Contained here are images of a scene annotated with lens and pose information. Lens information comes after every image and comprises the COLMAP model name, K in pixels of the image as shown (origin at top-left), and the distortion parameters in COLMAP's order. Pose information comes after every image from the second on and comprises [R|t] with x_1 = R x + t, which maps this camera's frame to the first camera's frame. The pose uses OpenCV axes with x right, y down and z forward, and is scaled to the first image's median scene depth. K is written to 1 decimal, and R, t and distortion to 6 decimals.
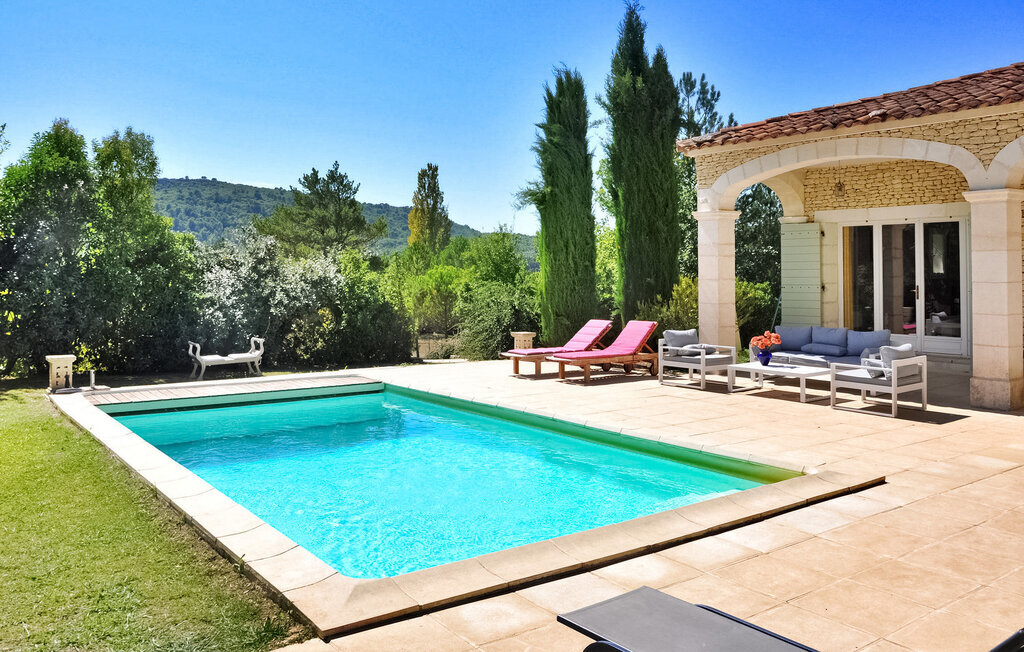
lens RADIAL K [[819.0, 0, 504.0], [0, 819.0, 255.8], [0, 0, 1]] dist [-0.057831, 0.017319]
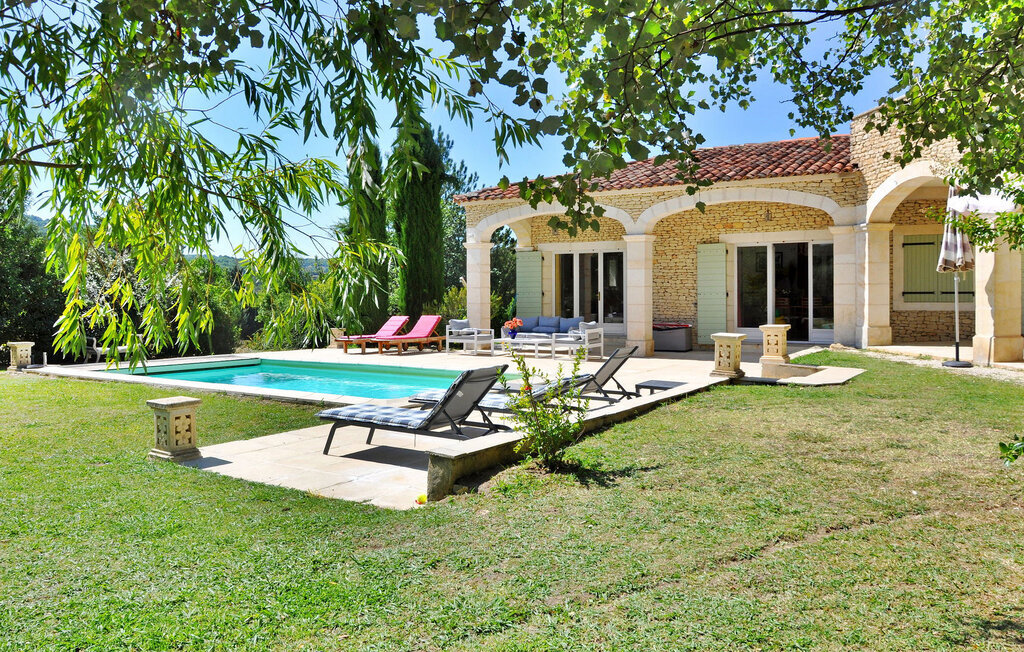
lens RADIAL K [[819.0, 0, 510.3], [0, 819.0, 316.0], [0, 0, 1]] dist [-0.057831, 0.017319]
pose [[0.935388, -0.010659, 0.353462, -0.221872], [-0.004772, 0.999074, 0.042757, 0.016028], [-0.353591, -0.041681, 0.934471, -0.444947]]
